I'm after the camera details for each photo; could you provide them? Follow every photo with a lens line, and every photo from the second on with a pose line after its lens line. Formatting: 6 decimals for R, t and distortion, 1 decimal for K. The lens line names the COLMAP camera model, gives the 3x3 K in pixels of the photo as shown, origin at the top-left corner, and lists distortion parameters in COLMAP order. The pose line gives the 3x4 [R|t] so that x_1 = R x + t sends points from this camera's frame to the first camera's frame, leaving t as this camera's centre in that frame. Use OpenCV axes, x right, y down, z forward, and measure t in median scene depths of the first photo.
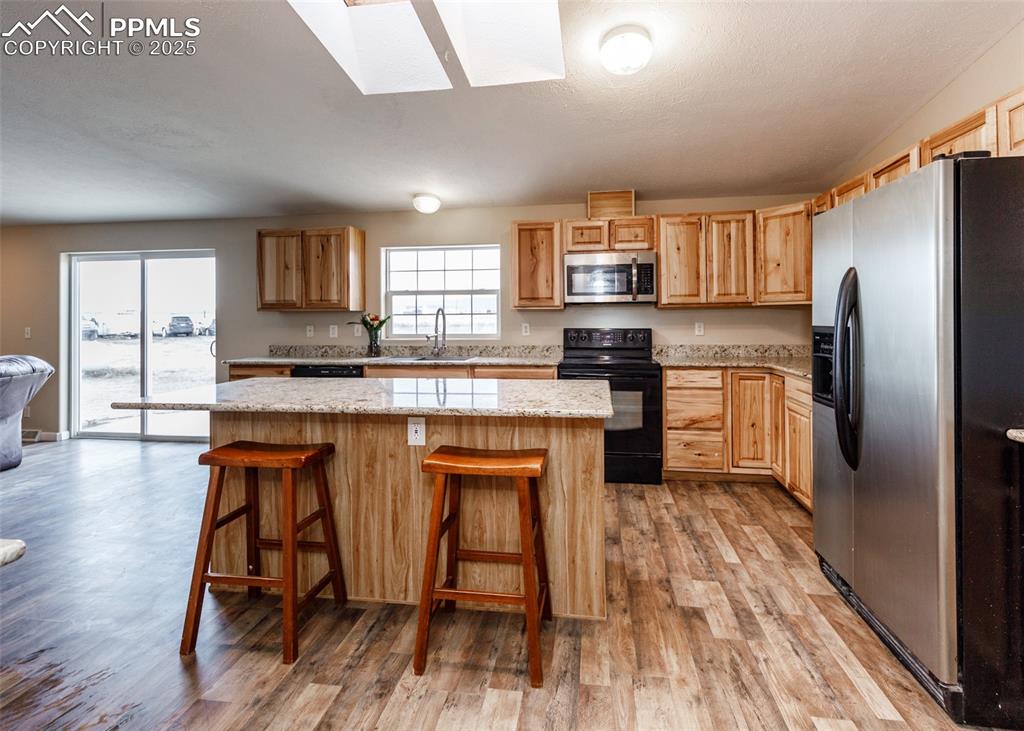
lens RADIAL K [[483.6, 0, 536.6], [0, 483.6, 324.7], [0, 0, 1]] dist [0.010648, -0.002974]
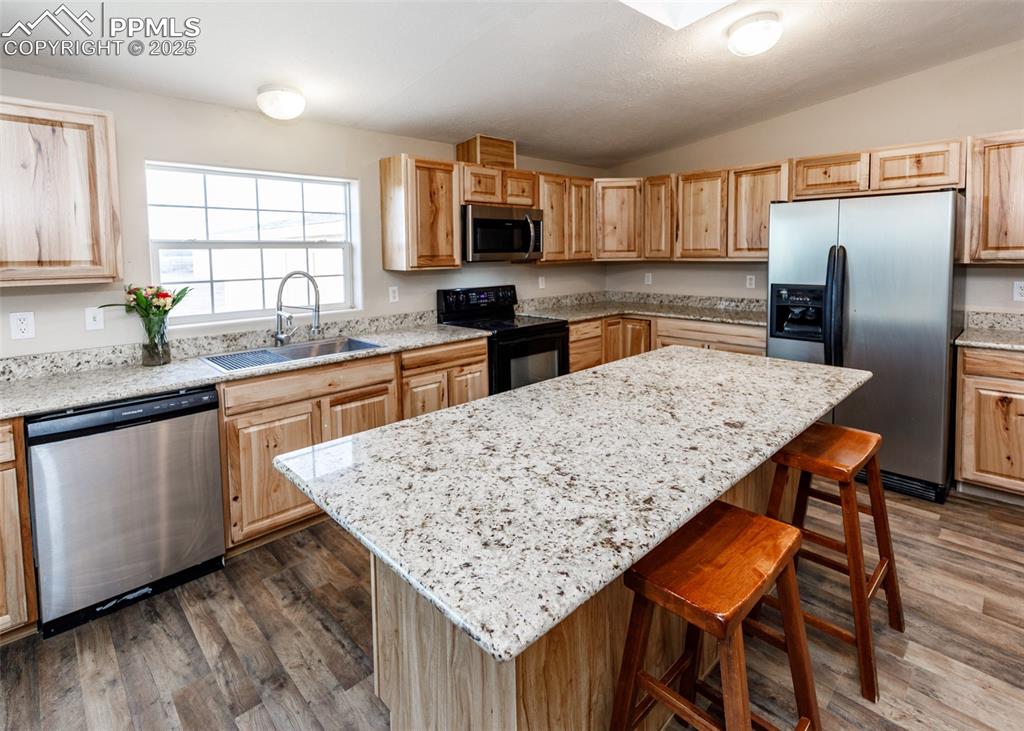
lens RADIAL K [[493.8, 0, 504.1], [0, 493.8, 278.1], [0, 0, 1]] dist [0.031603, -0.011340]
pose [[0.642565, -0.044732, 0.764924, -0.582012], [0.015319, 0.998845, 0.045542, -0.055992], [-0.766078, -0.017546, 0.642508, 0.401323]]
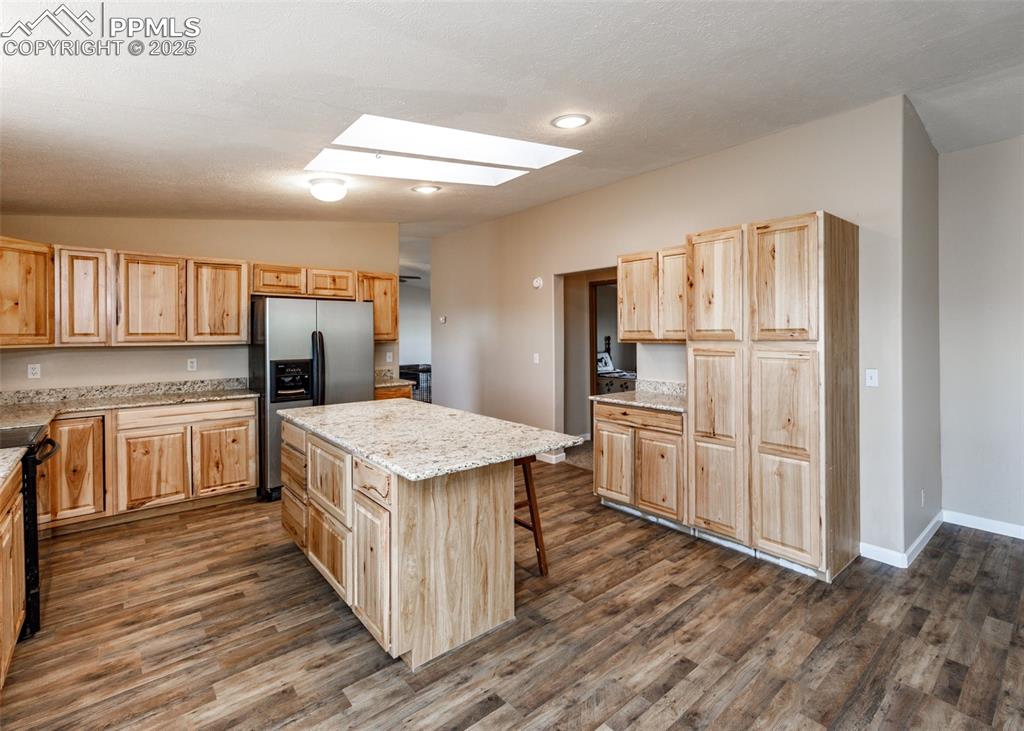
lens RADIAL K [[483.6, 0, 585.3], [0, 483.6, 334.0], [0, 0, 1]] dist [0.010648, -0.002974]
pose [[-0.783724, 0.009125, 0.621042, -0.845113], [0.018017, 0.999805, 0.008047, -0.052544], [-0.620848, 0.017496, -0.783736, 0.999742]]
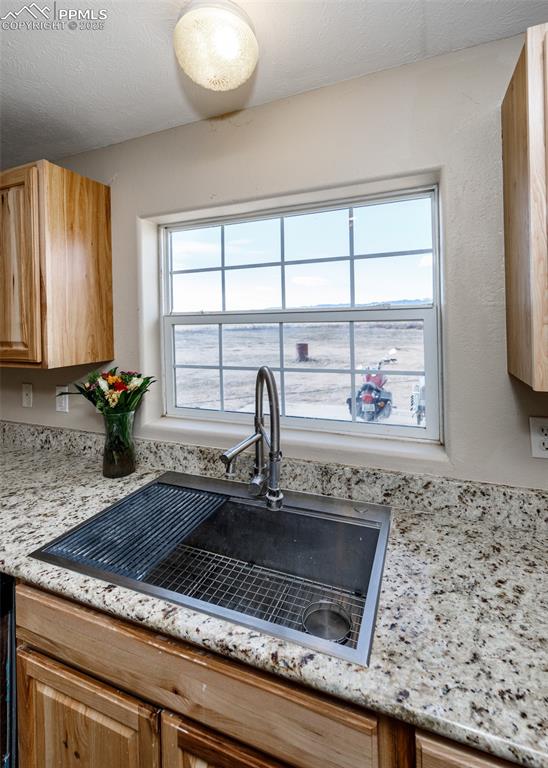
lens RADIAL K [[362.7, 0, 274.8], [0, 362.7, 315.9], [0, 0, 1]] dist [0.010648, -0.002974]
pose [[0.966554, -0.016896, -0.255907, -0.140916], [0.013423, 0.999793, -0.015314, -0.072566], [0.256113, 0.011367, 0.966580, 0.833385]]
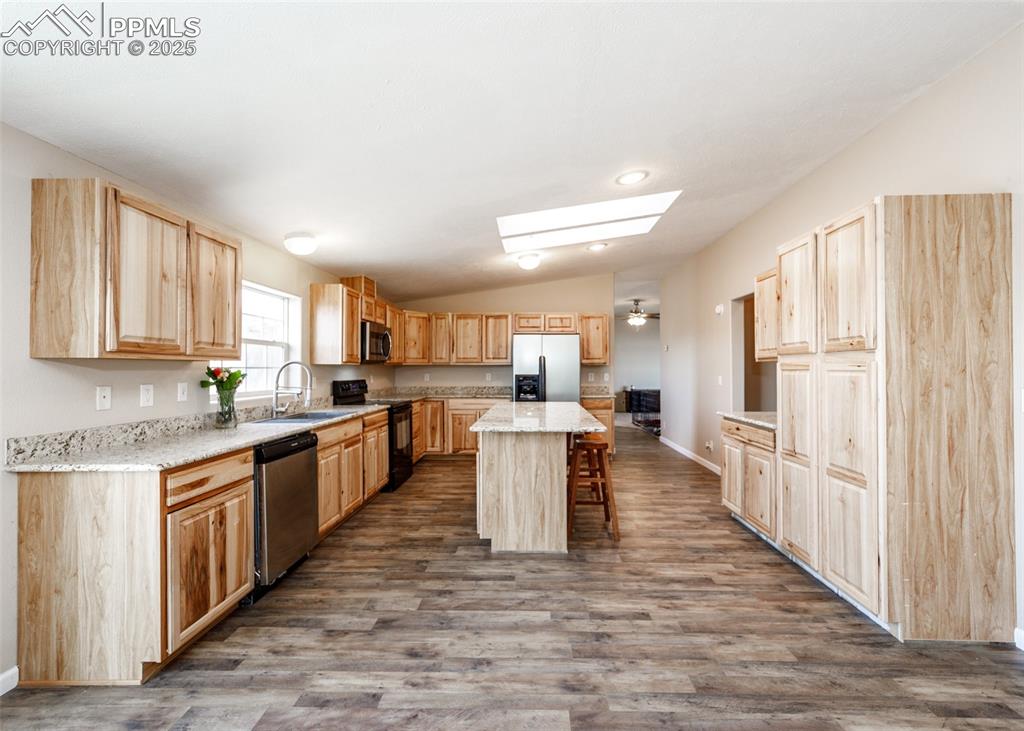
lens RADIAL K [[446.0, 0, 522.2], [0, 446.0, 367.8], [0, 0, 1]] dist [0.007330, -0.000588]
pose [[-0.106946, 0.008948, 0.994225, -1.170853], [0.014823, 0.999863, -0.007405, -0.010145], [-0.994154, 0.013945, -0.107064, 0.738030]]
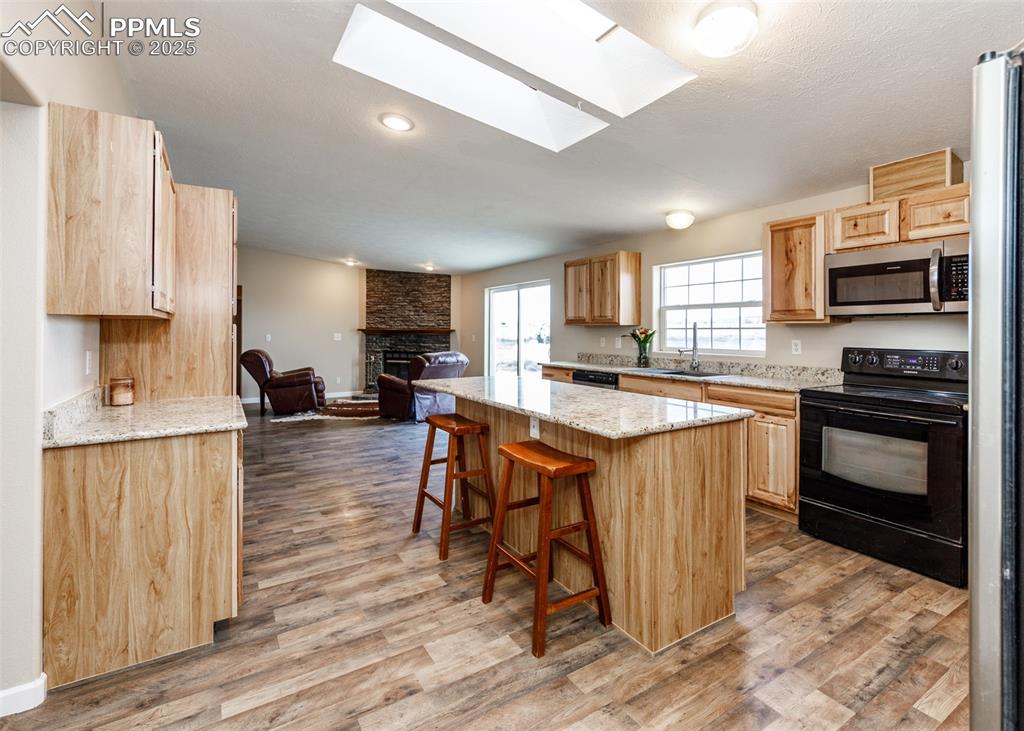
lens RADIAL K [[483.6, 0, 496.2], [0, 483.6, 327.5], [0, 0, 1]] dist [0.010648, -0.002974]
pose [[0.614087, 0.002507, -0.789234, 0.362430], [-0.013664, 0.999879, -0.007456, -0.012135], [0.789120, 0.015362, 0.614047, 0.084509]]
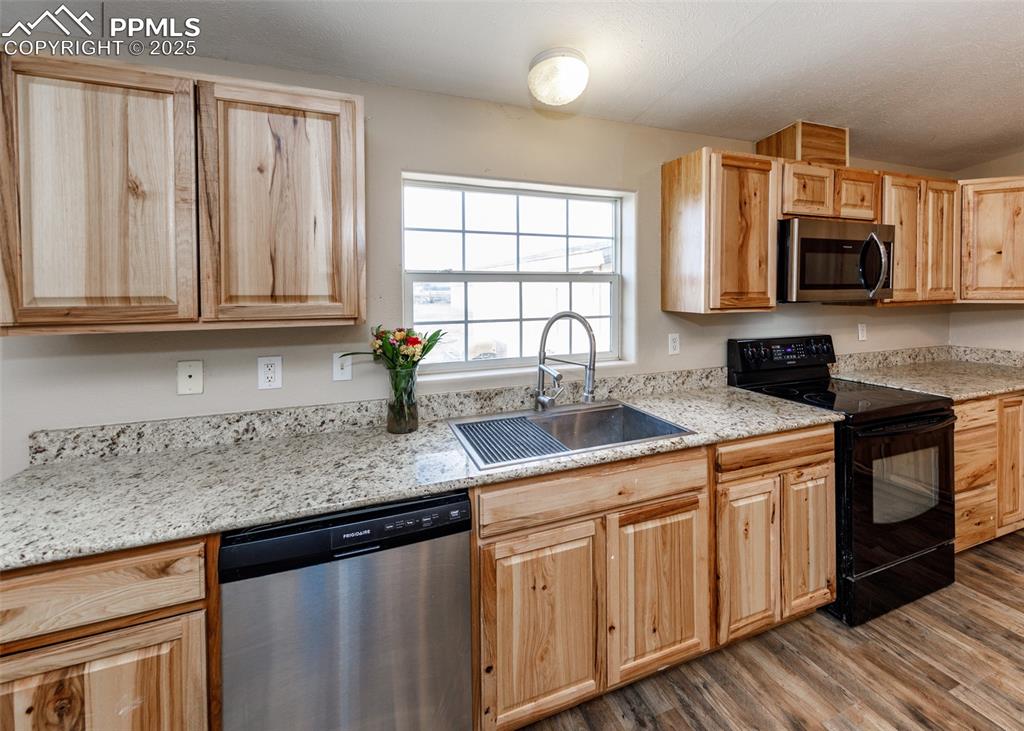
lens RADIAL K [[419.5, 0, 521.7], [0, 419.5, 298.4], [0, 0, 1]] dist [0.004853, -0.001124]
pose [[0.880265, -0.009161, 0.474394, -0.476661], [0.005775, 0.999946, 0.008595, -0.056472], [-0.474448, -0.004826, 0.880270, 0.726307]]
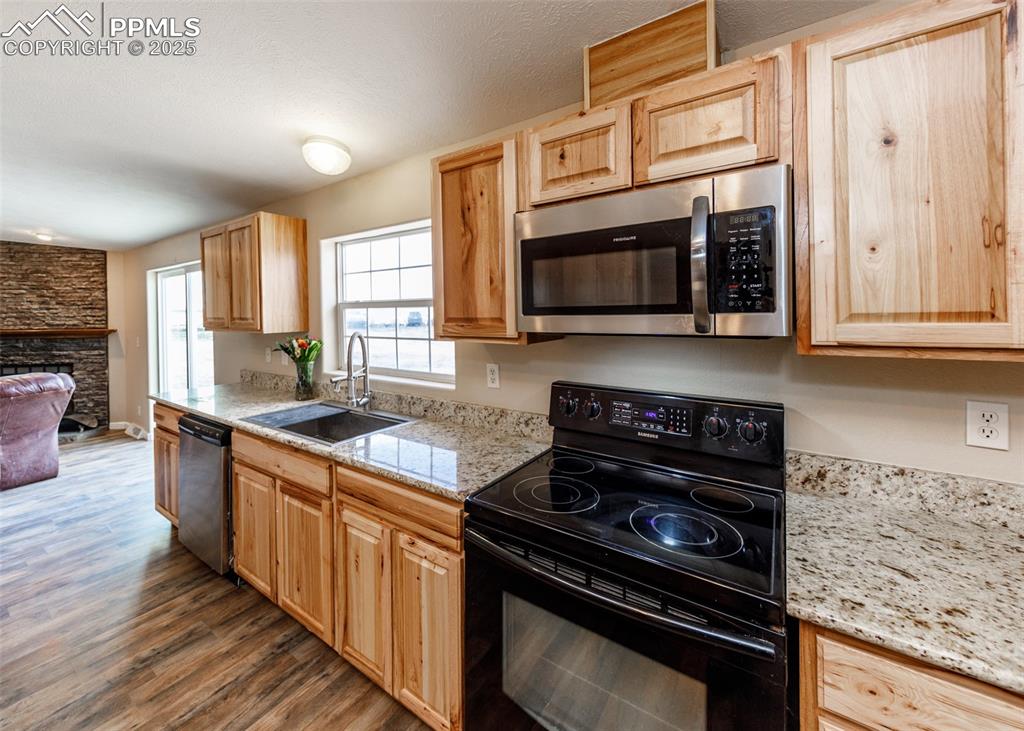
lens RADIAL K [[419.5, 0, 497.4], [0, 419.5, 315.5], [0, 0, 1]] dist [0.004853, -0.001124]
pose [[0.879697, -0.000645, -0.475534, 0.215297], [0.003820, 0.999976, 0.005711, -0.062749], [0.475519, -0.006841, 0.879679, 0.695202]]
